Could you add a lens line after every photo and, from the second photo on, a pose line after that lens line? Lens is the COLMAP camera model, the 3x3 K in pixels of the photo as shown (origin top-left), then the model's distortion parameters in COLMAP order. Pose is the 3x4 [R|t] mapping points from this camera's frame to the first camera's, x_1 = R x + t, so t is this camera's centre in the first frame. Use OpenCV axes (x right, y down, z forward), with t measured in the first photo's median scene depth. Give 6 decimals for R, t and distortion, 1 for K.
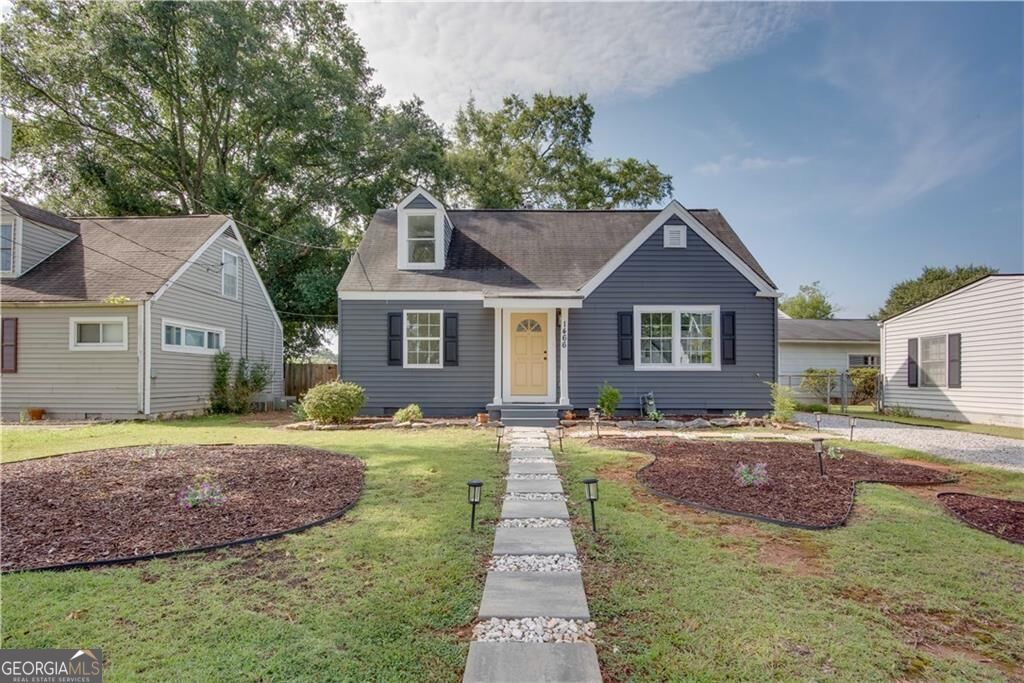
lens RADIAL K [[525.7, 0, 522.3], [0, 525.7, 370.0], [0, 0, 1]] dist [-0.022128, 0.000241]
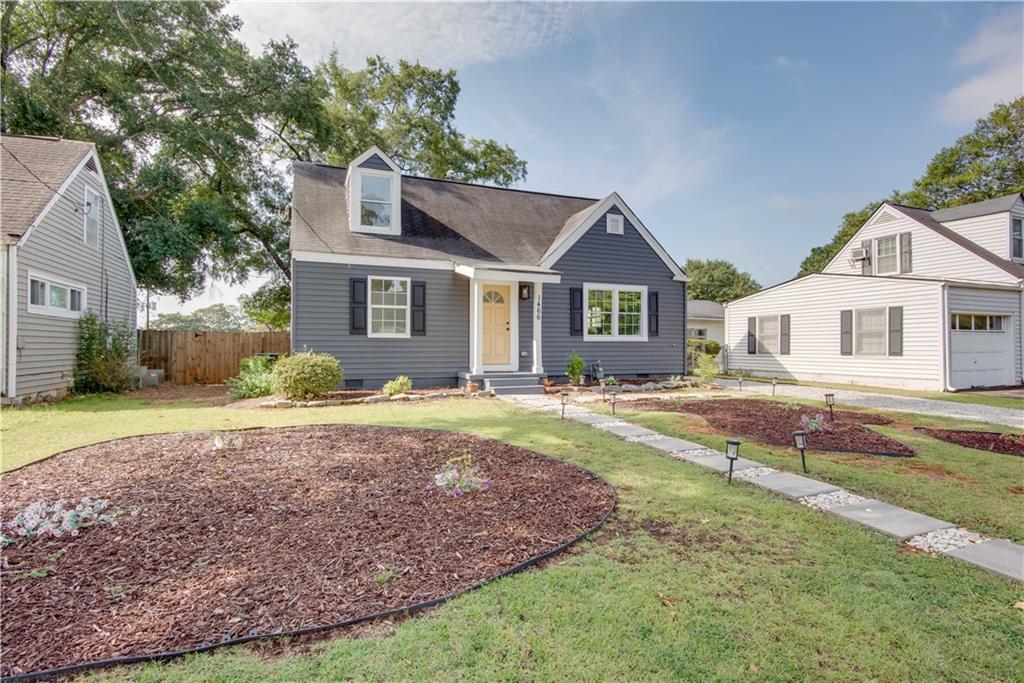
lens RADIAL K [[511.3, 0, 527.9], [0, 511.3, 340.9], [0, 0, 1]] dist [-0.024330, -0.000130]
pose [[0.920075, 0.003718, 0.391725, -0.313224], [-0.005744, 0.999975, 0.004002, -0.002711], [-0.391700, -0.005932, 0.920074, 0.046045]]
